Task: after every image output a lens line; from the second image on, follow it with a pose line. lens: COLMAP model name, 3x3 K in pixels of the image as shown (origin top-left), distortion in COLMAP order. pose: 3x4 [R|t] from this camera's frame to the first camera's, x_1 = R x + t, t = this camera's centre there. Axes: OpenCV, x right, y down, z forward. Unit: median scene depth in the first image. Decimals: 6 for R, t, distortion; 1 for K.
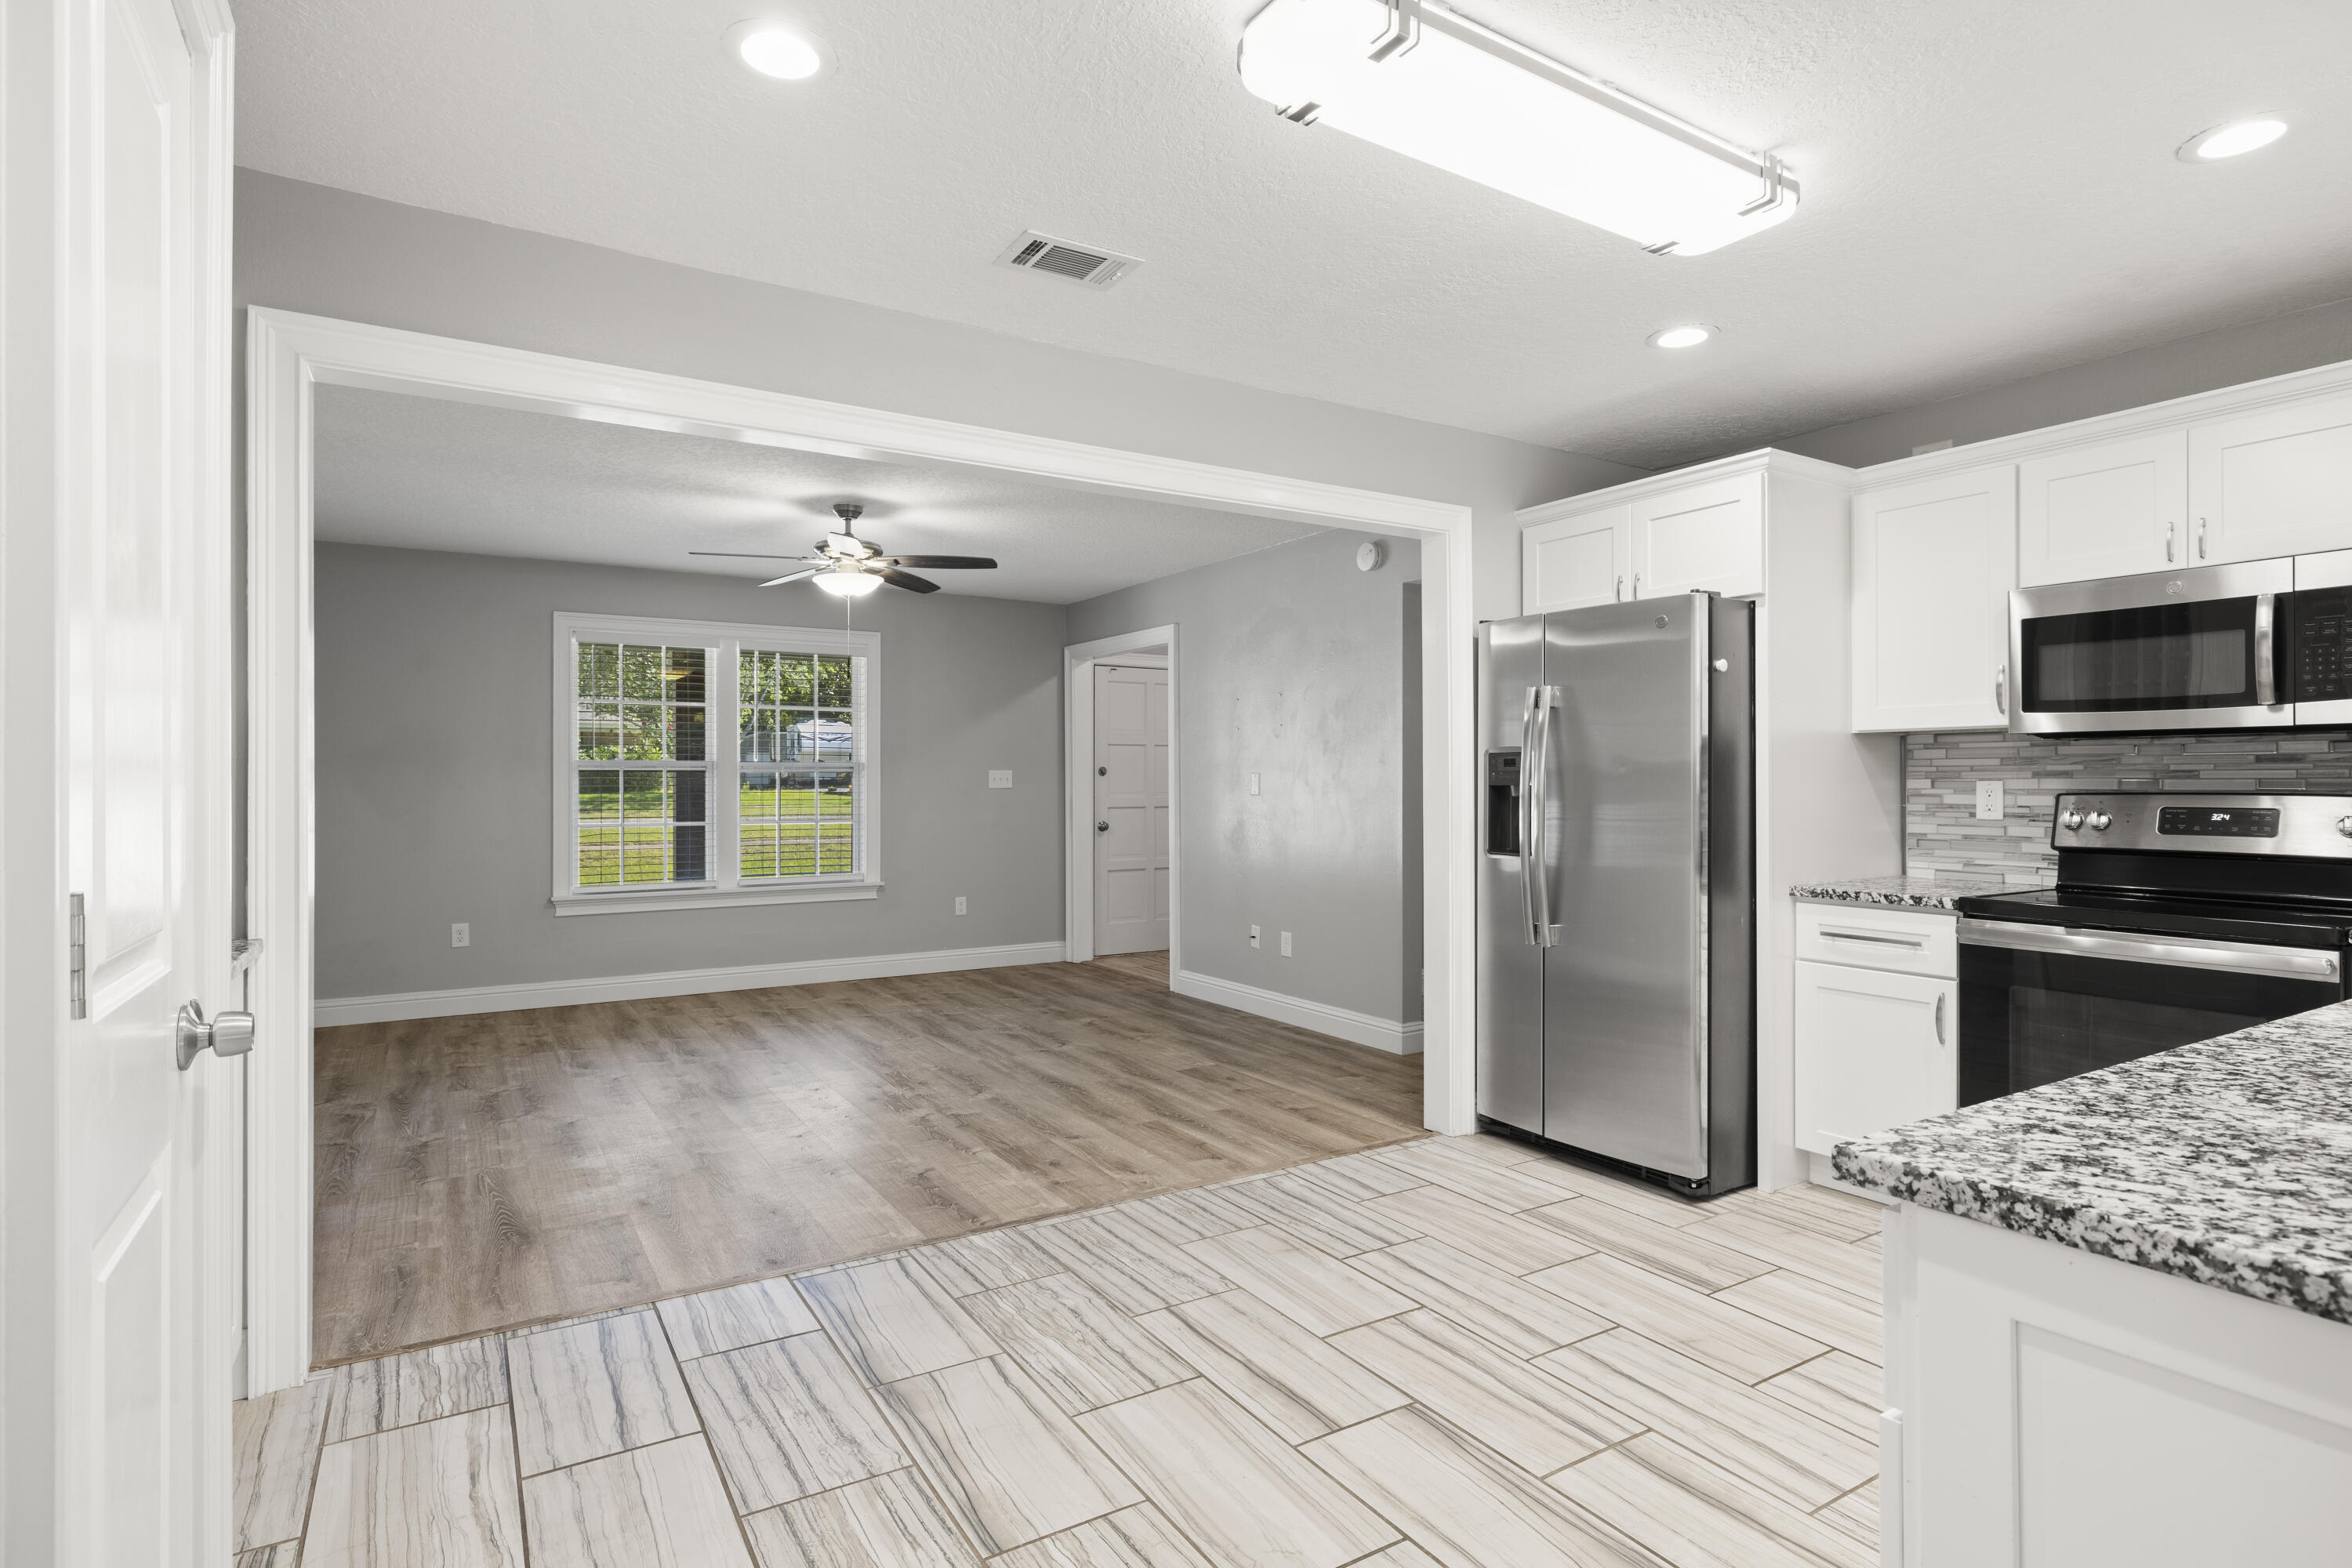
lens RADIAL K [[1183.3, 0, 1157.8], [0, 1183.3, 774.6], [0, 0, 1]] dist [0.001146, 0.000482]
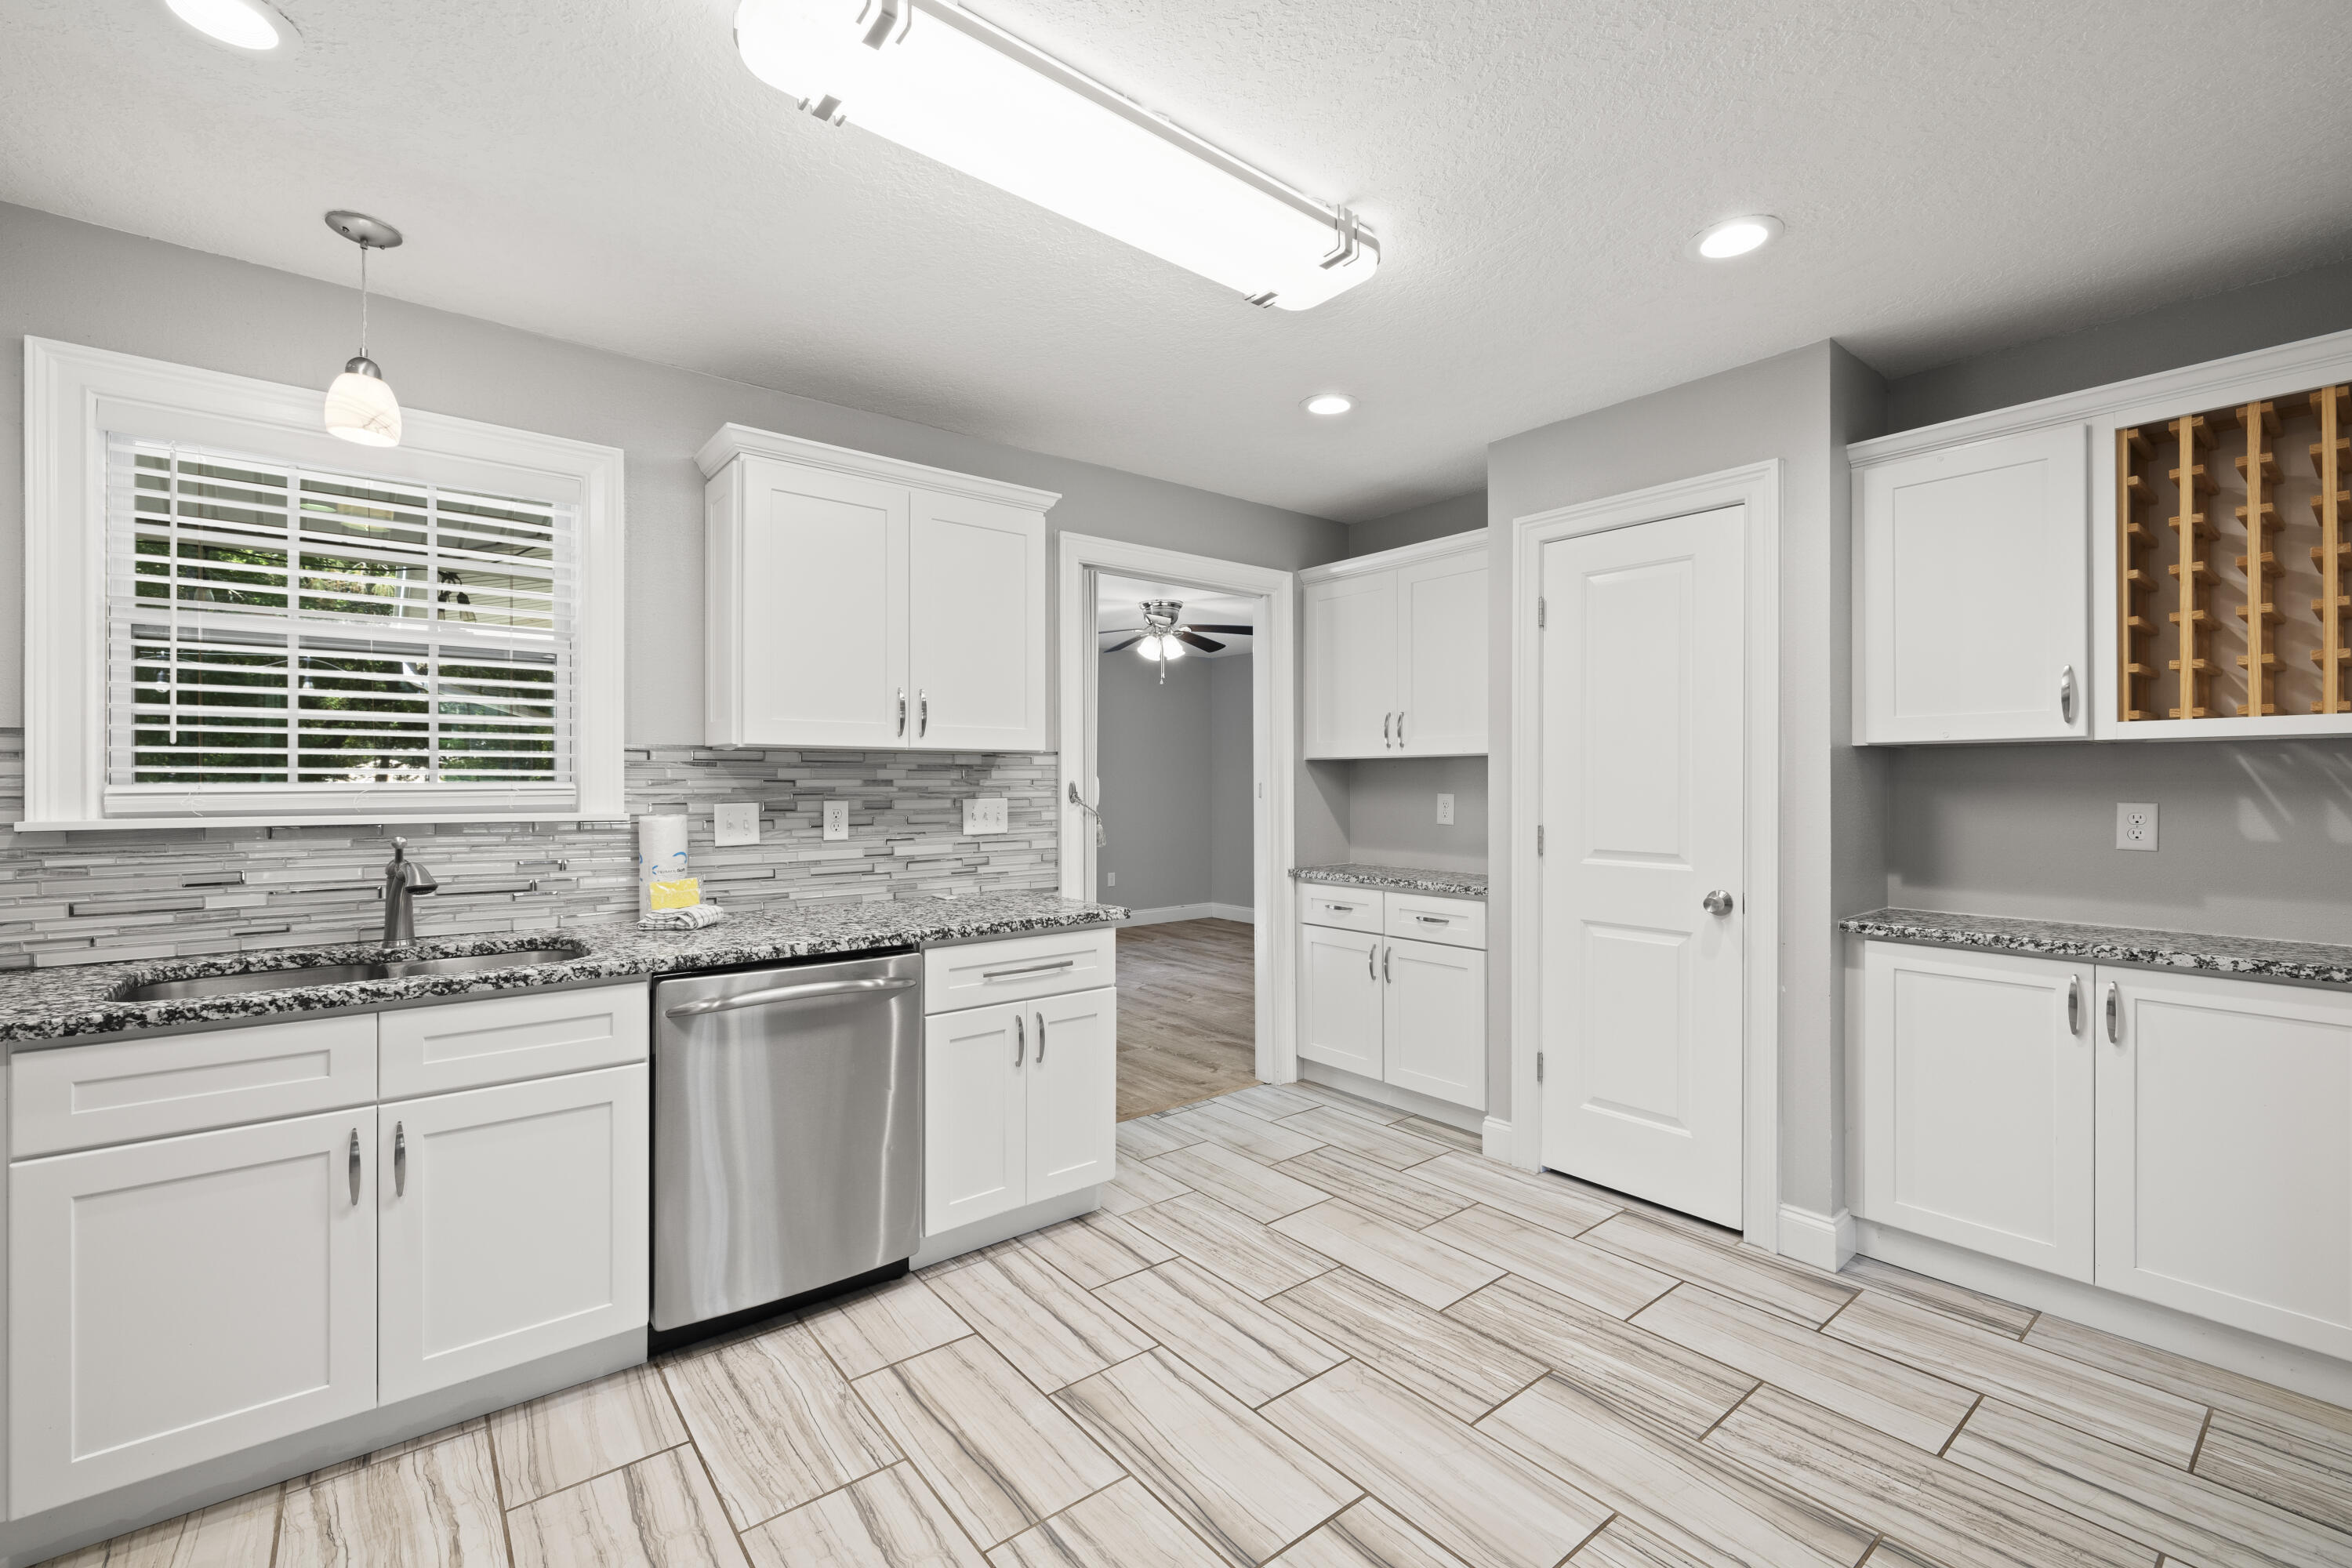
lens RADIAL K [[993.9, 0, 1175.8], [0, 993.9, 778.1], [0, 0, 1]] dist [0.000467, -0.000302]
pose [[-0.990566, 0.001644, -0.137024, 0.220247], [0.003105, 0.999941, -0.010455, -0.009025], [0.136998, -0.010782, -0.990513, 1.033556]]
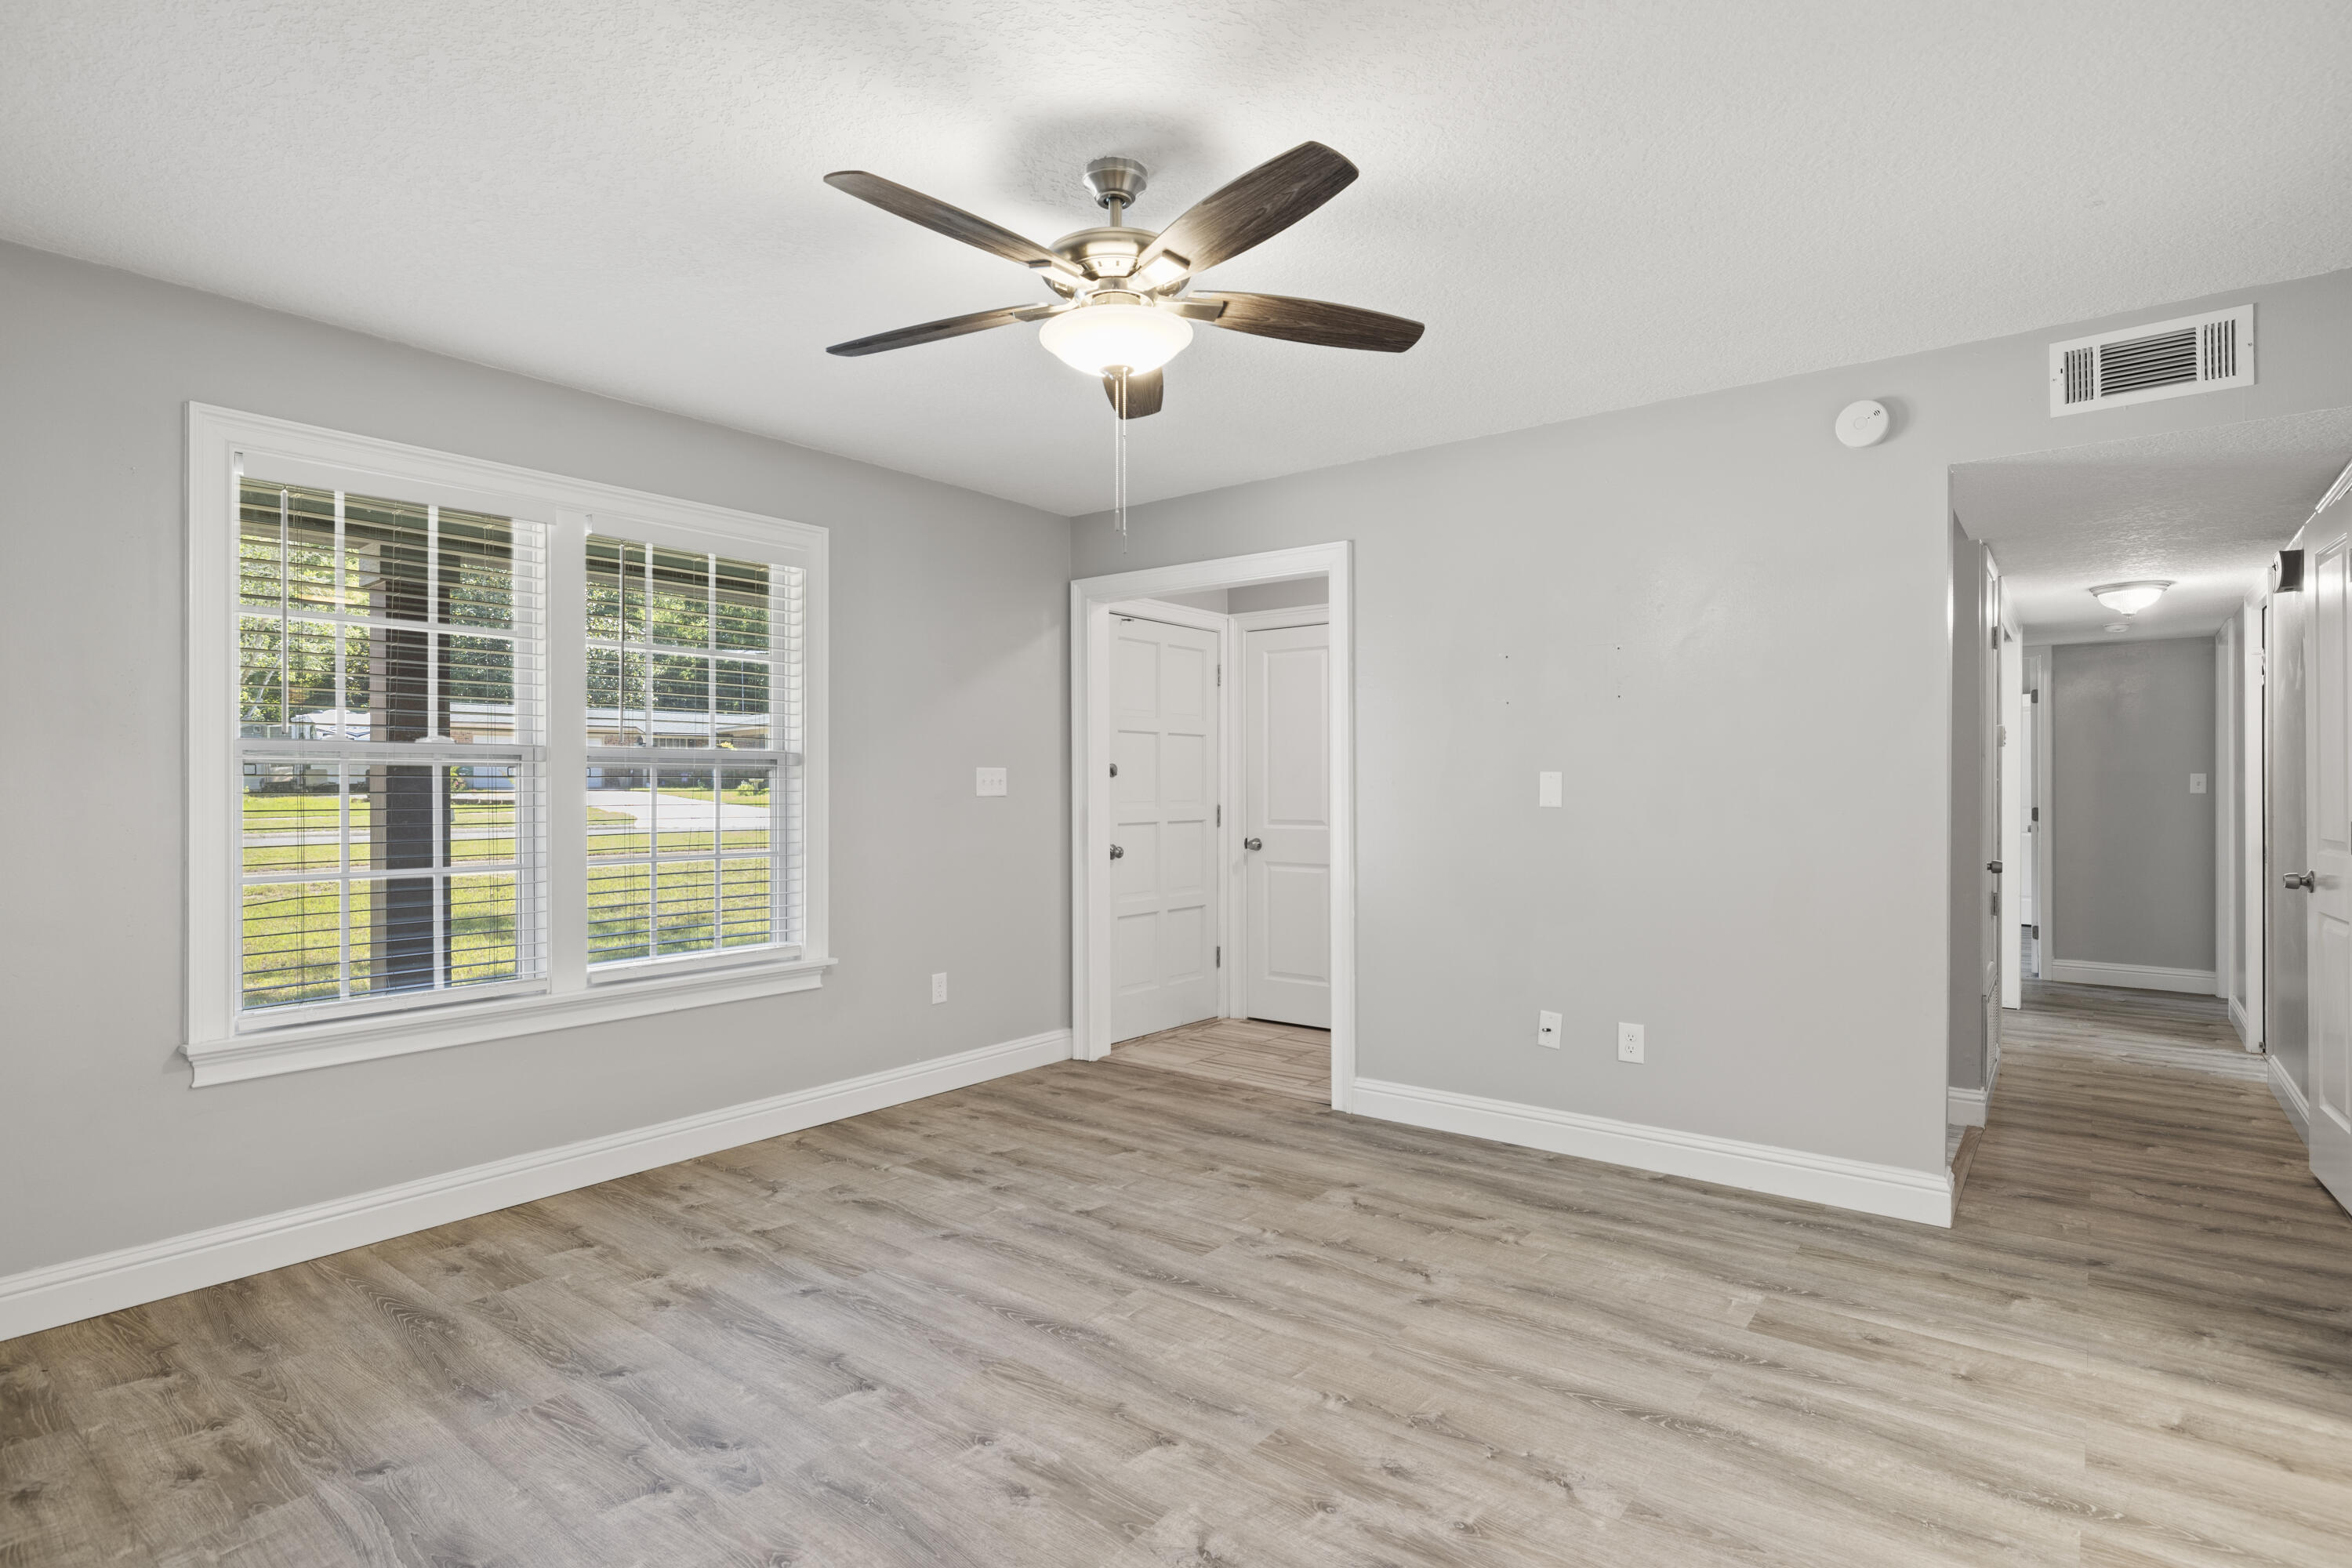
lens RADIAL K [[1176.7, 0, 1176.0], [0, 1176.7, 784.0], [0, 0, 1]] dist [-0.004229, 0.000957]
pose [[0.936183, 0.002431, 0.351504, -0.547311], [-0.003947, 0.999986, 0.003596, 0.005086], [-0.351490, -0.004754, 0.936180, 0.792172]]
